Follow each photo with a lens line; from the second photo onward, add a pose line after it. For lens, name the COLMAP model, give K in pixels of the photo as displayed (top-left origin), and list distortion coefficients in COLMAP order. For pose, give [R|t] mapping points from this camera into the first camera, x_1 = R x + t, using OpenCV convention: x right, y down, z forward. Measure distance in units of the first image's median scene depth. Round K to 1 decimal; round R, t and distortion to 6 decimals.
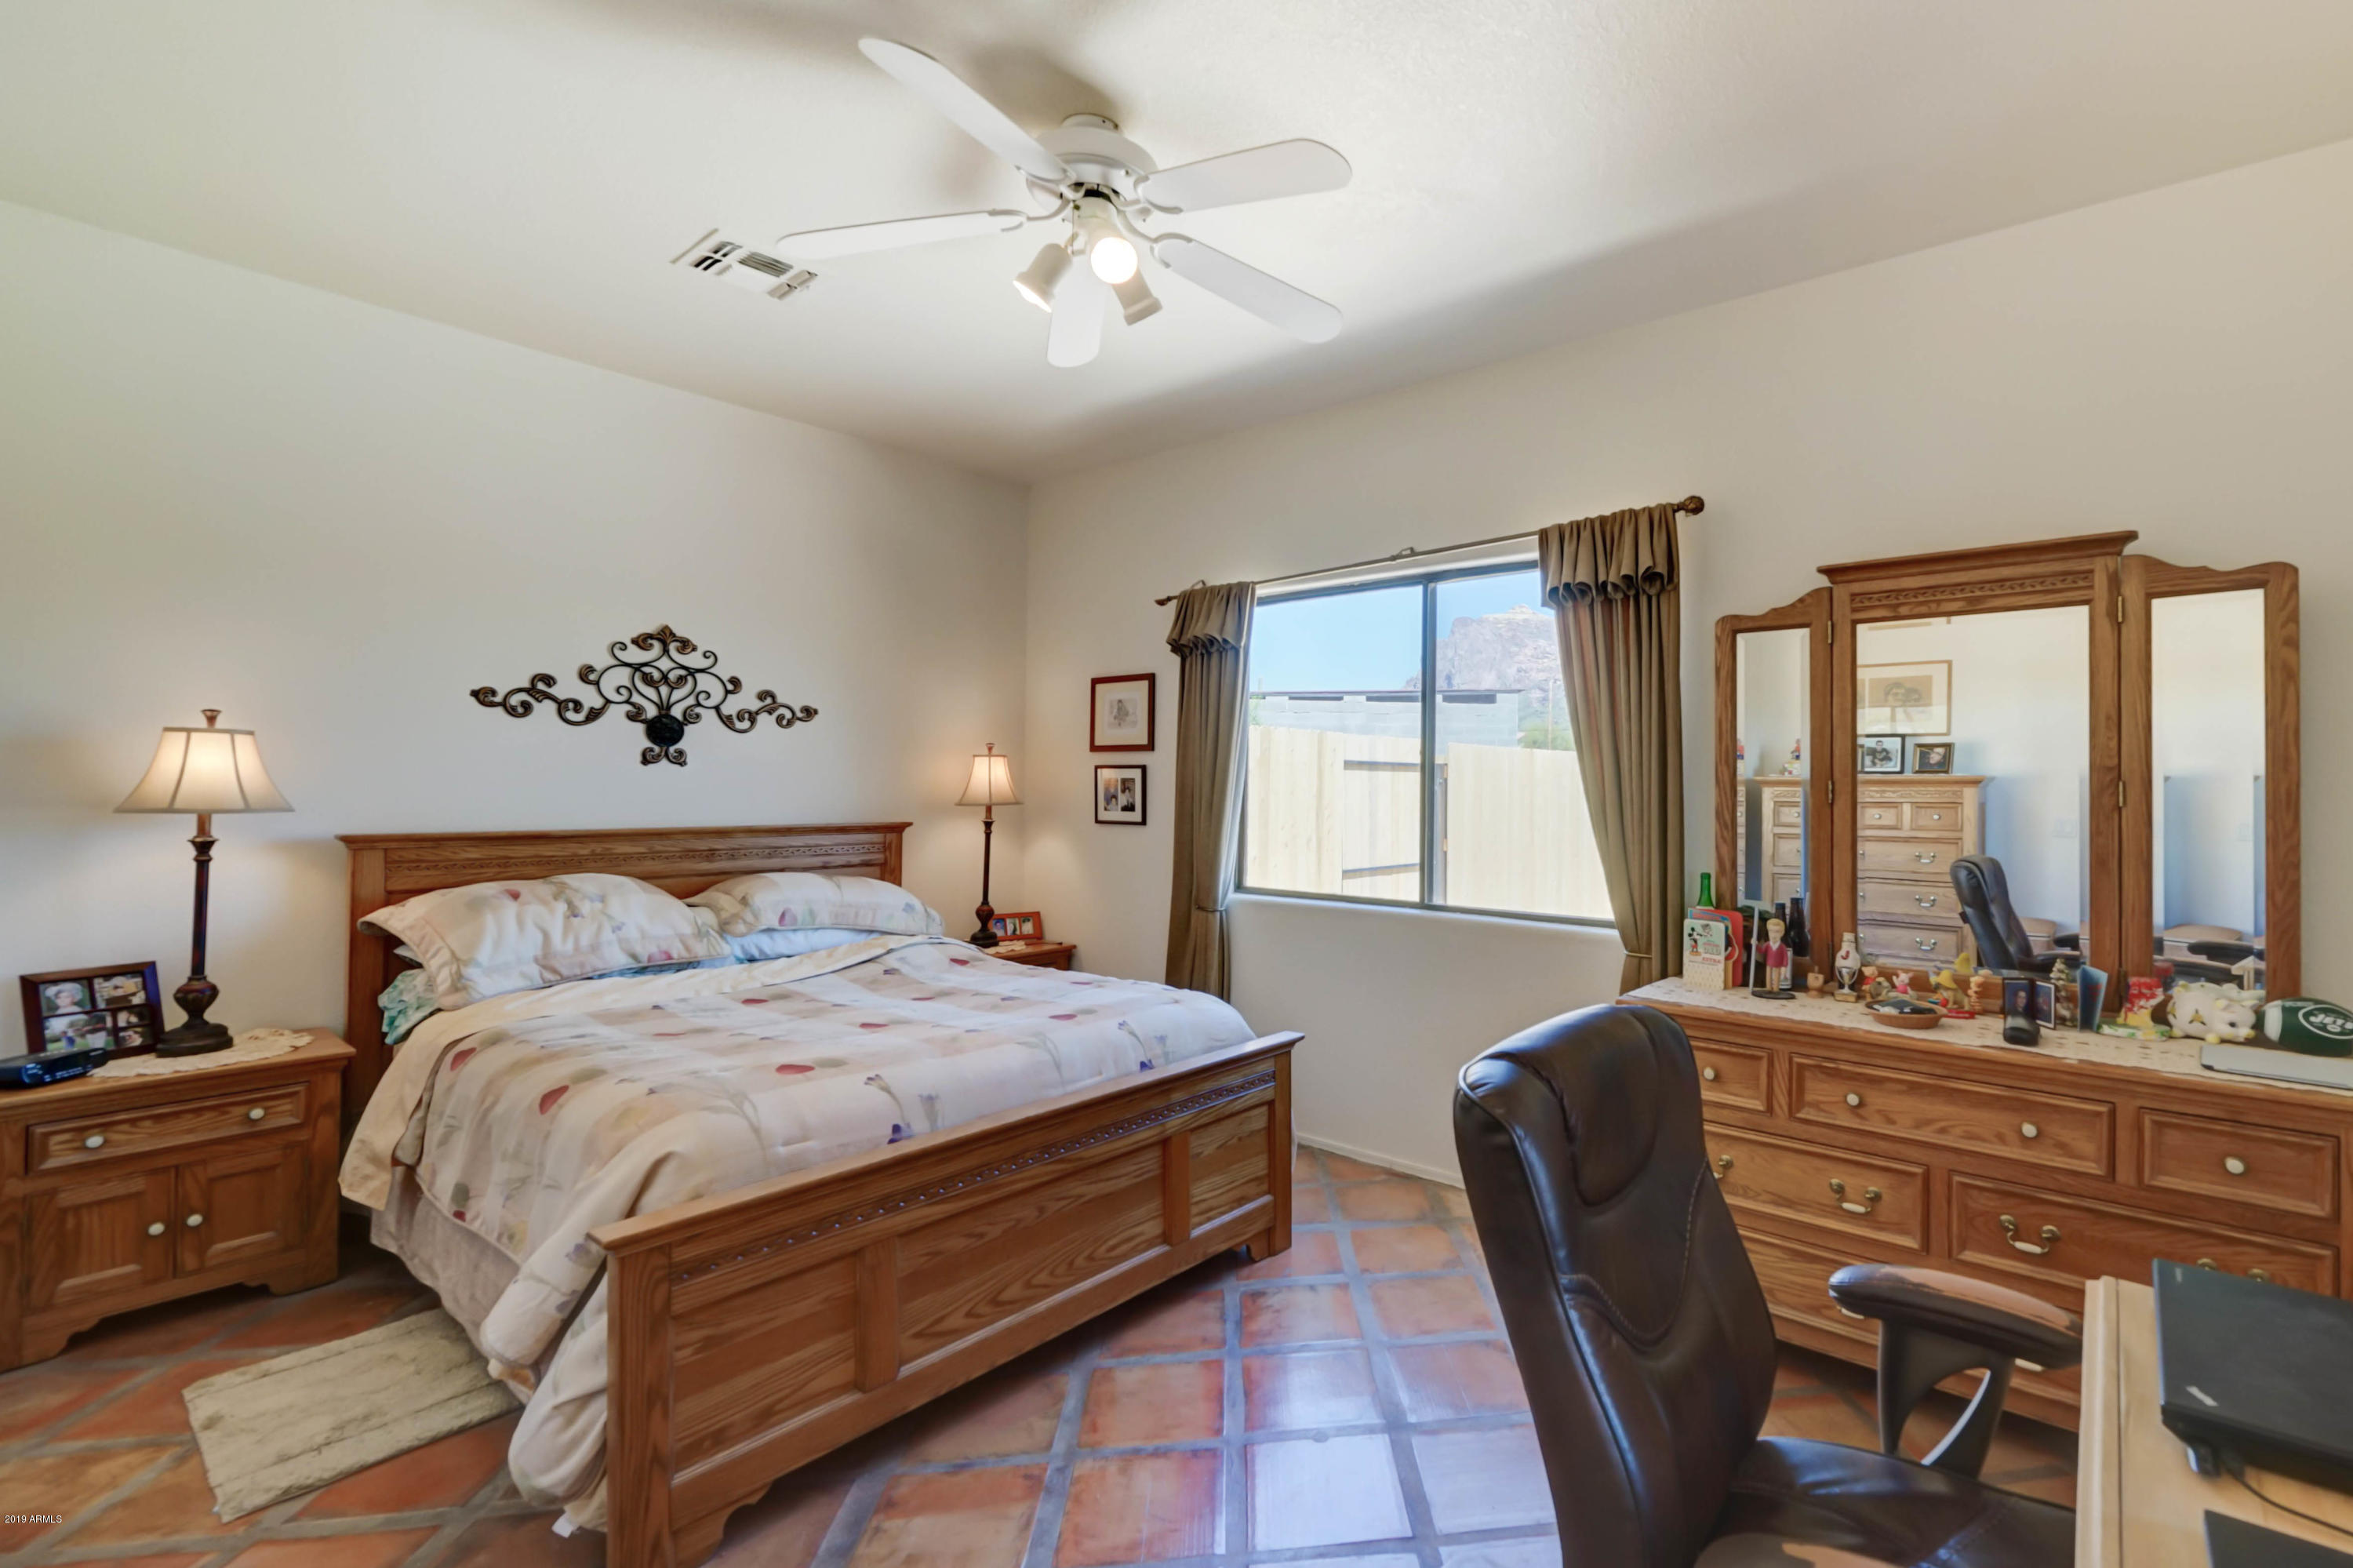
lens RADIAL K [[807.9, 0, 1173.2], [0, 807.9, 777.7], [0, 0, 1]] dist [-0.004245, 0.000083]
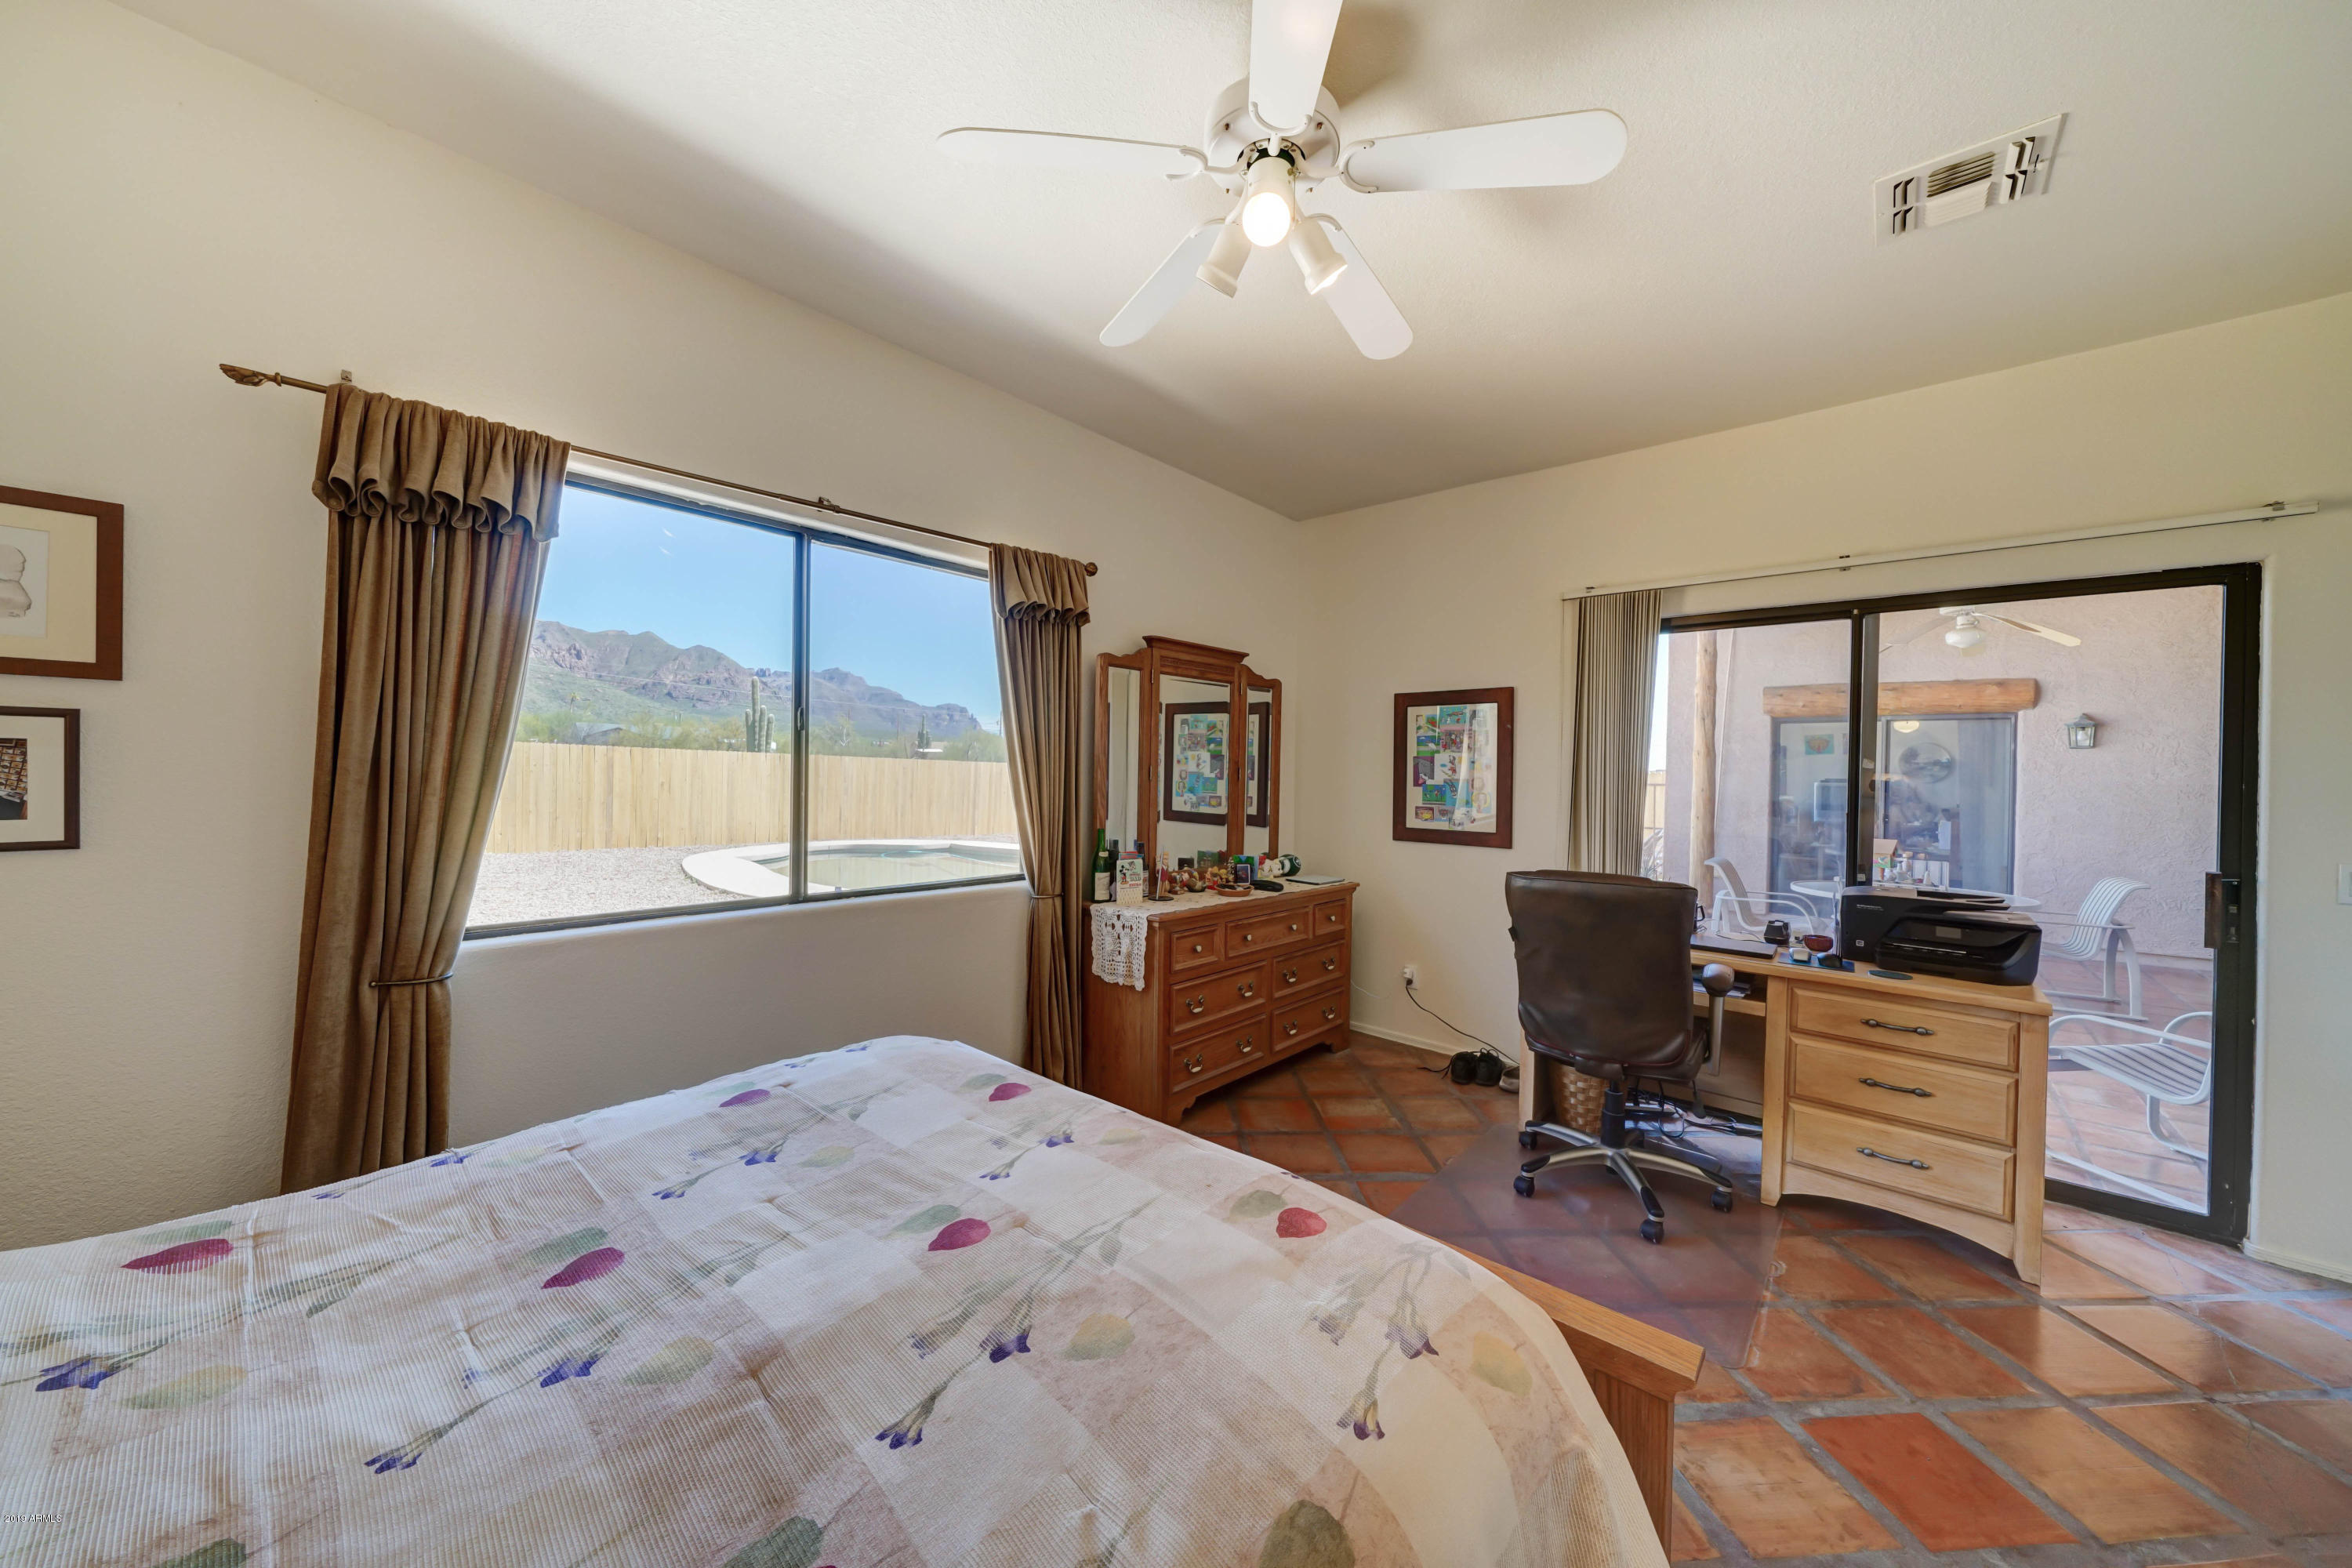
lens RADIAL K [[807.6, 0, 1164.8], [0, 807.6, 774.7], [0, 0, 1]] dist [-0.004245, 0.000083]
pose [[0.123278, -0.010316, 0.992319, -0.679345], [-0.025468, 0.999584, 0.013556, -0.002057], [-0.992045, -0.026944, 0.122964, 0.628875]]
